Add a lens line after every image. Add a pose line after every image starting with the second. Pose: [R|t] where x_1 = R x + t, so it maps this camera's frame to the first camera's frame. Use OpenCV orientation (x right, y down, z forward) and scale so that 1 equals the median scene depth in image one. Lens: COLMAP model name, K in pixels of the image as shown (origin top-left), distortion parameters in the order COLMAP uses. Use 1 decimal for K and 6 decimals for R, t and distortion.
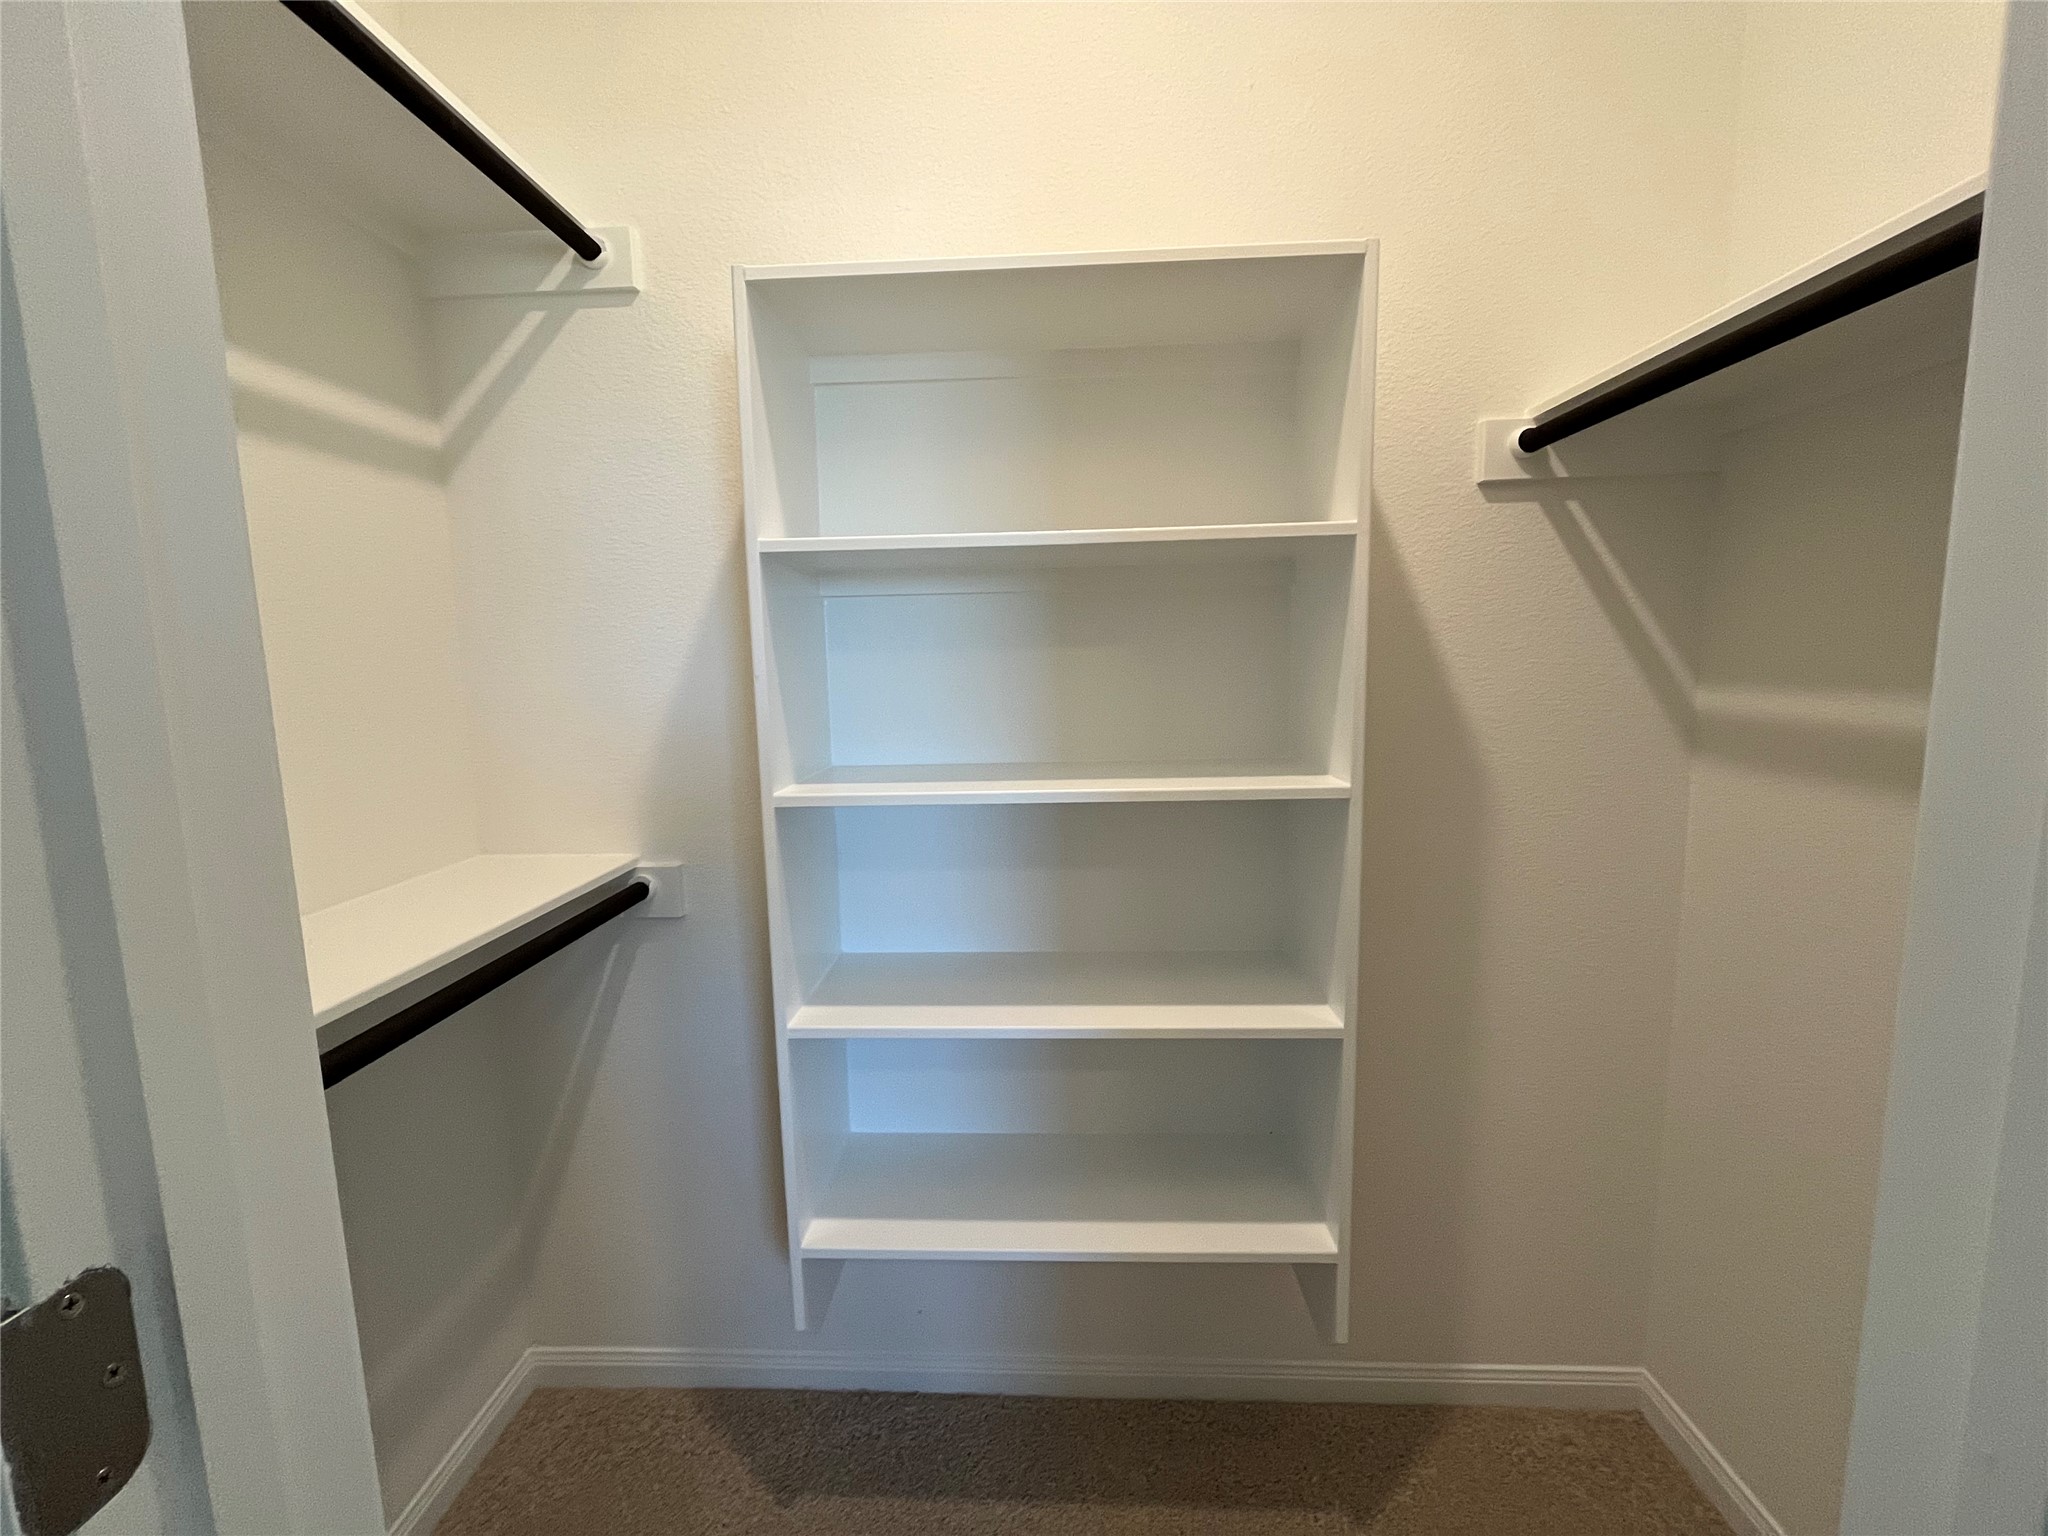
lens RADIAL K [[821.7, 0, 1022.1], [0, 821.7, 771.3], [0, 0, 1]] dist [0.000521, 0.000131]
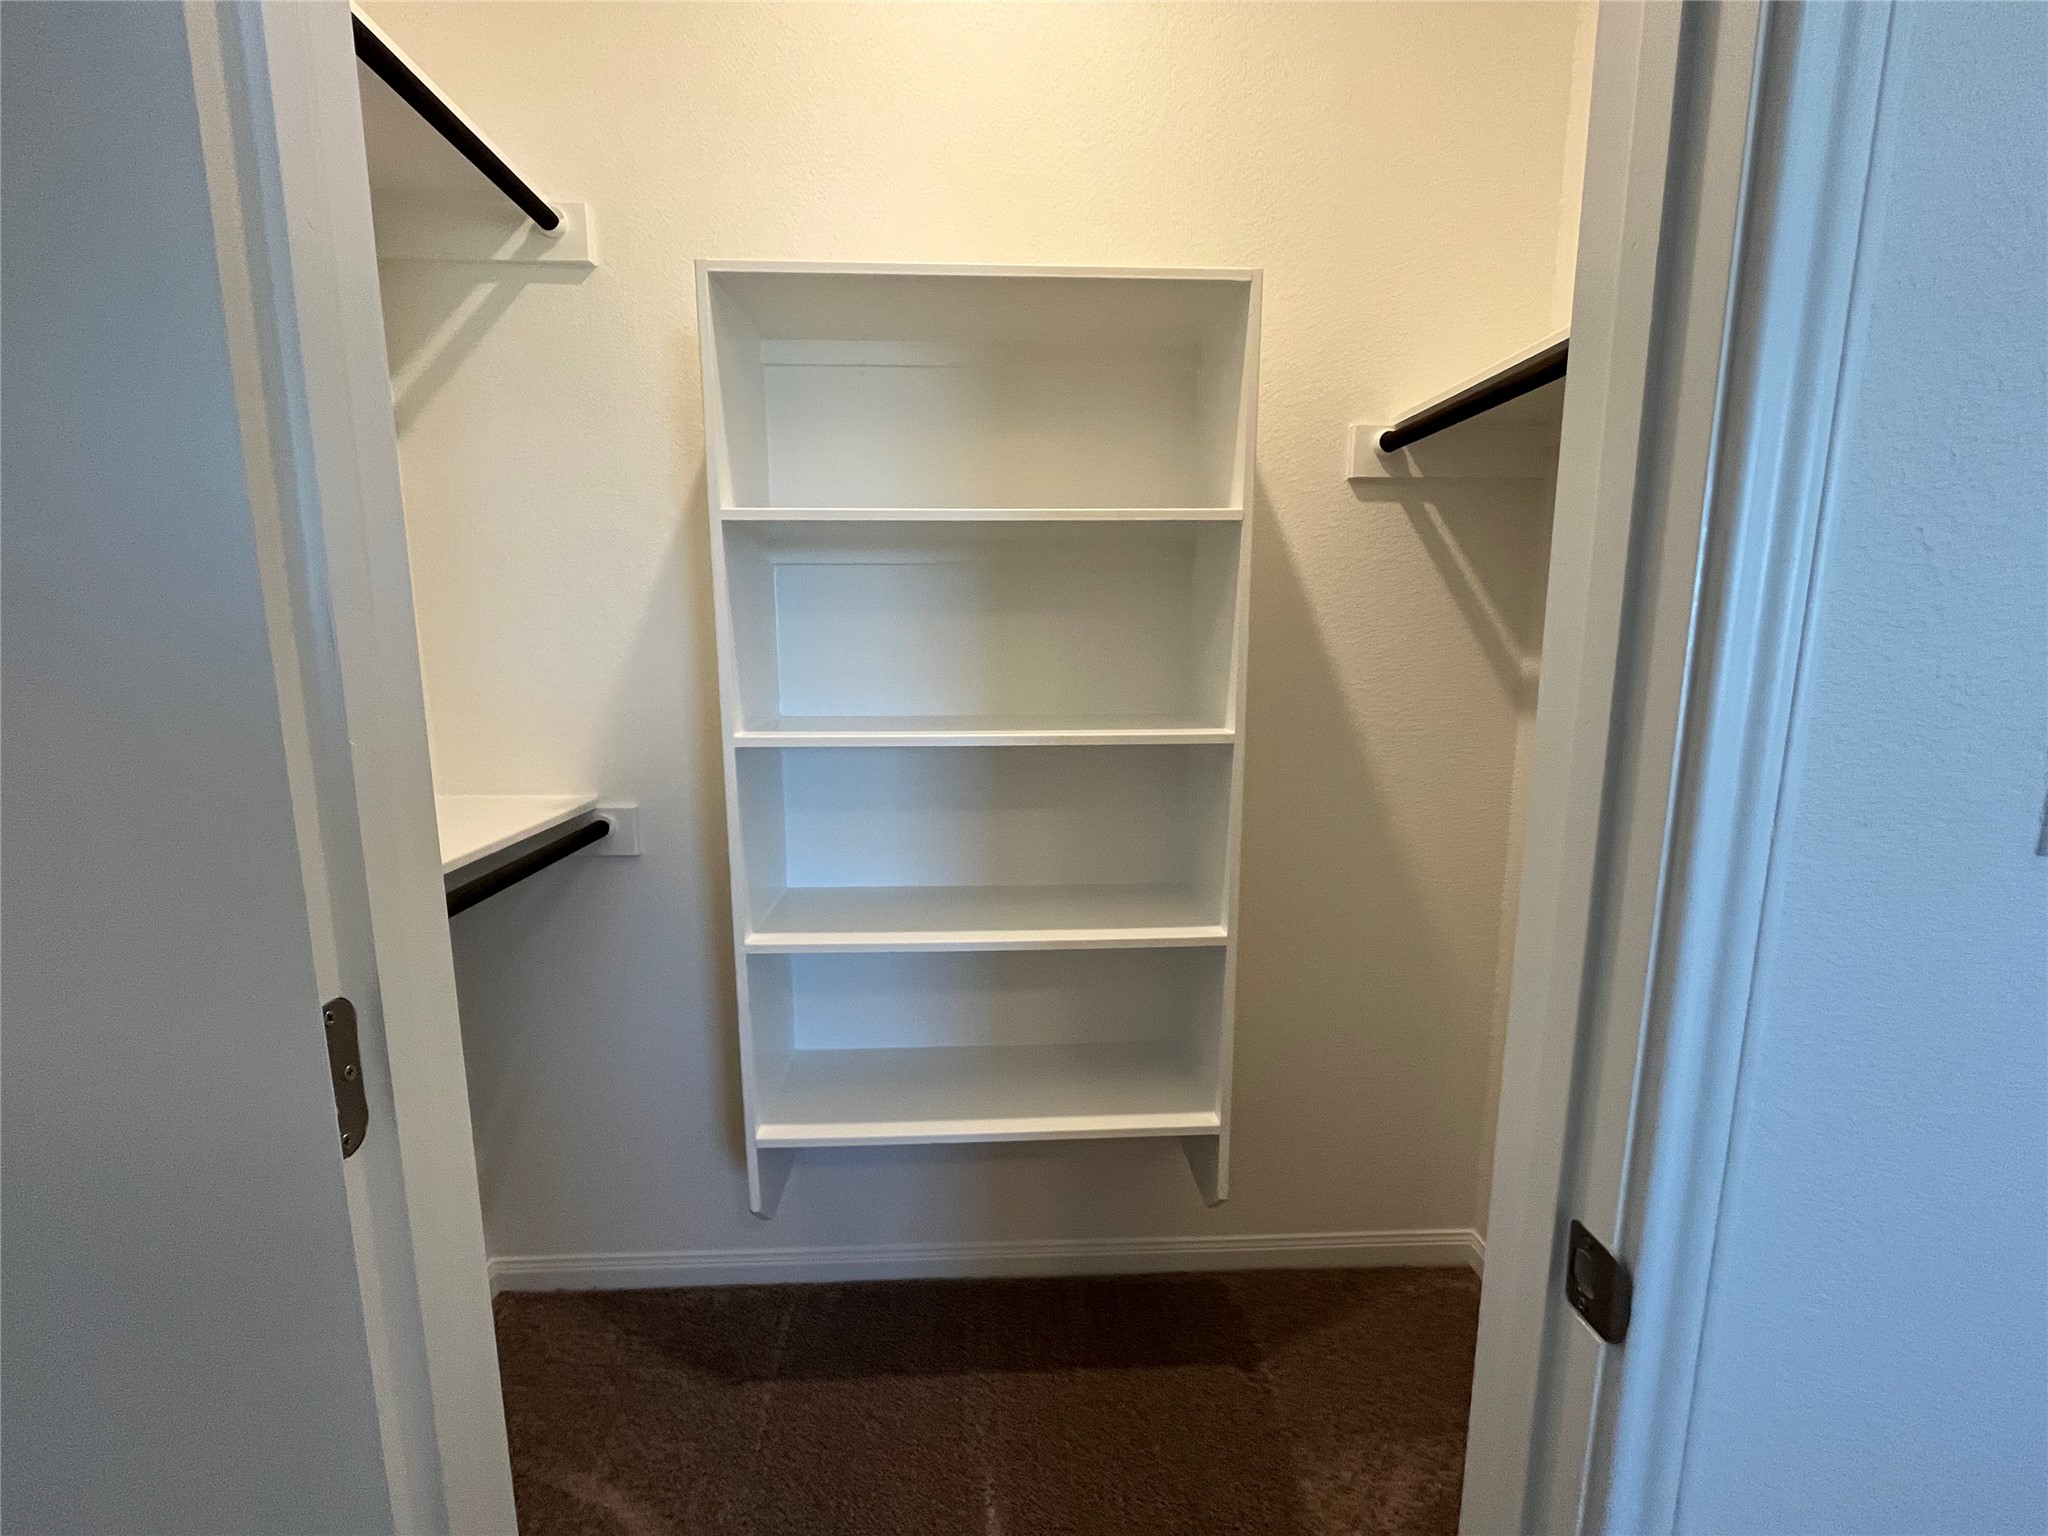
lens RADIAL K [[824.1, 0, 1027.5], [0, 824.1, 757.6], [0, 0, 1]] dist [-0.000172, 0.000036]
pose [[0.996058, 0.006801, 0.088448, -0.001209], [-0.008868, 0.999696, 0.022991, 0.023908], [-0.088265, -0.023685, 0.995815, -0.145791]]
